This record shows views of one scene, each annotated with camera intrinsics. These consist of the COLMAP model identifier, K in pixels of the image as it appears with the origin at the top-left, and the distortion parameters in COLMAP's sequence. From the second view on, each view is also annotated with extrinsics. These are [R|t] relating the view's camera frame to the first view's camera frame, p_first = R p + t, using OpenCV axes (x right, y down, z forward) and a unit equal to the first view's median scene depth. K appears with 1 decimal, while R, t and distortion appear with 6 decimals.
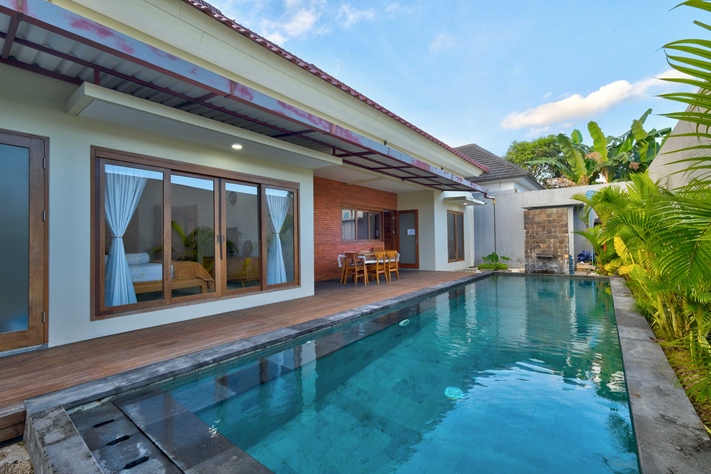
lens RADIAL K [[312.2, 0, 357.4], [0, 312.2, 235.1], [0, 0, 1]] dist [-0.003569, -0.000432]
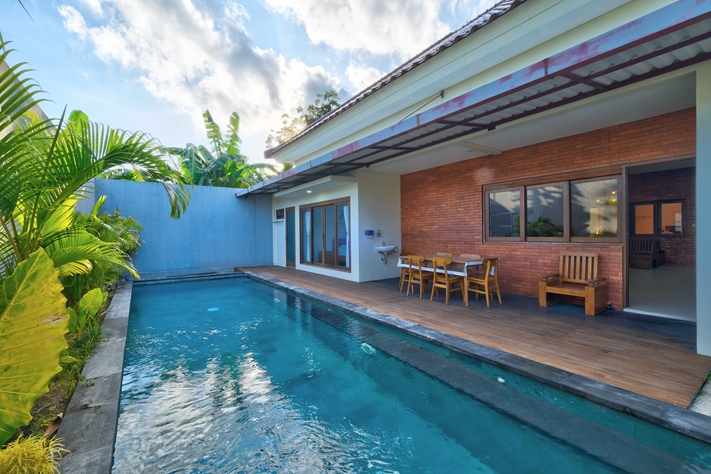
lens RADIAL K [[312.2, 0, 357.5], [0, 312.2, 238.1], [0, 0, 1]] dist [-0.003569, -0.000432]
pose [[-0.298500, -0.005347, -0.954395, 0.807937], [-0.003824, 0.999983, -0.004406, 0.015555], [0.954402, 0.002334, -0.298515, 1.054005]]
